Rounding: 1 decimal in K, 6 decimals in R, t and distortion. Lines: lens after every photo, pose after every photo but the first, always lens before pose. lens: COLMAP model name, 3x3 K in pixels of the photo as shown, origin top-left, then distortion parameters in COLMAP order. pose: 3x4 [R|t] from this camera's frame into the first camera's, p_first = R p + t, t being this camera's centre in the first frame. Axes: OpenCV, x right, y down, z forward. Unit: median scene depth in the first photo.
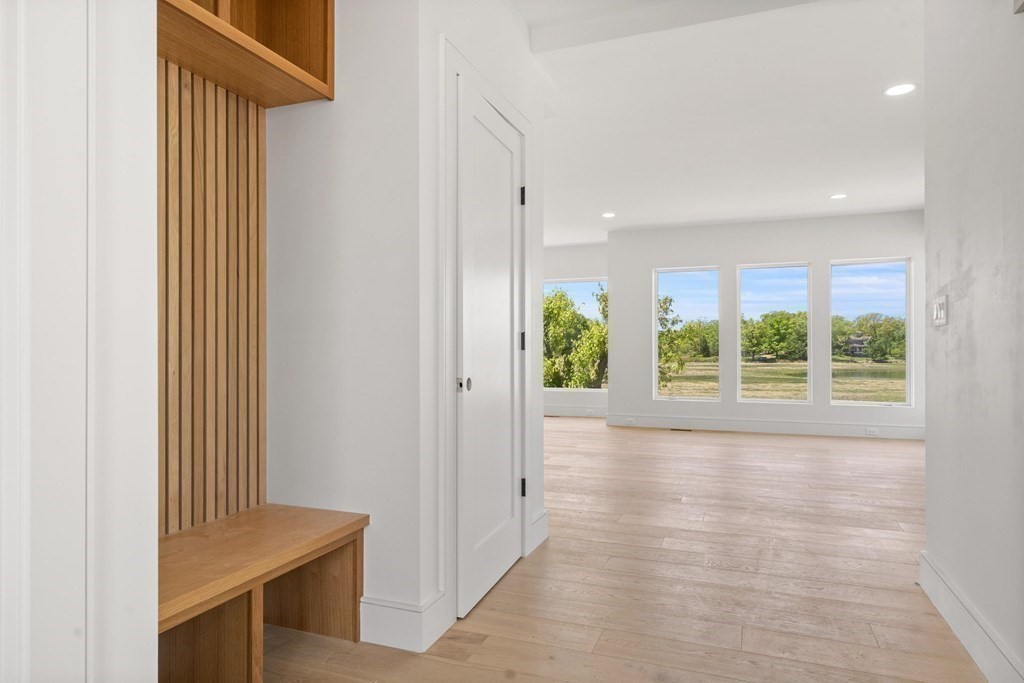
lens RADIAL K [[614.8, 0, 512.4], [0, 614.8, 344.2], [0, 0, 1]] dist [0.005388, 0.002454]
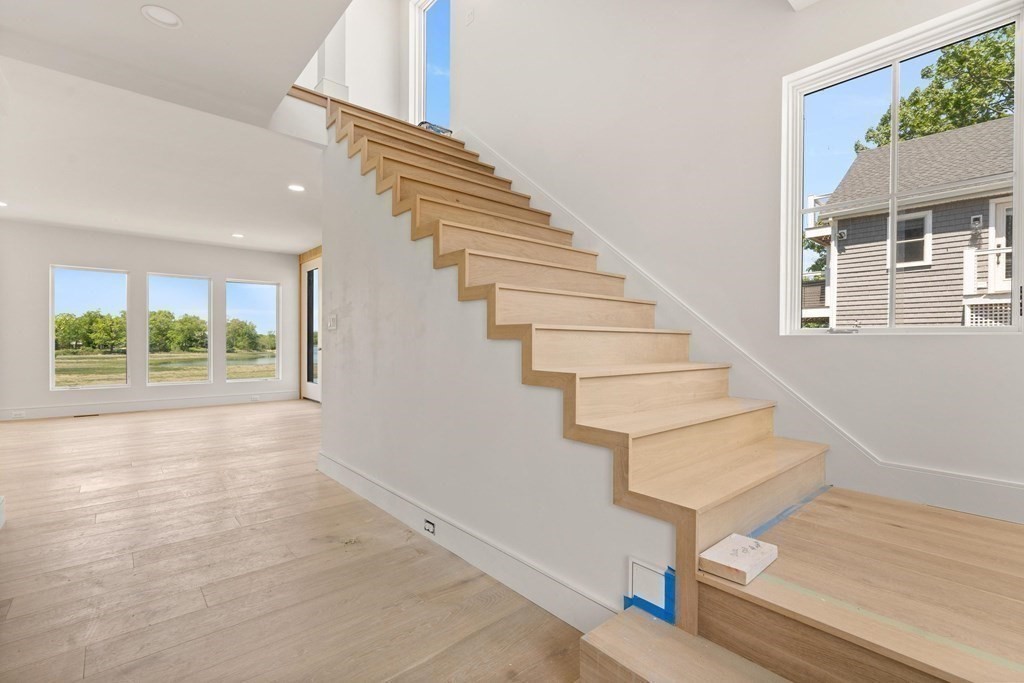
lens RADIAL K [[462.7, 0, 512.5], [0, 462.7, 341.7], [0, 0, 1]] dist [-0.001894, -0.000035]
pose [[0.462802, 0.002908, 0.886457, -0.257484], [-0.008817, 0.999960, 0.001323, -0.000179], [-0.886418, -0.008428, 0.462809, -0.131463]]
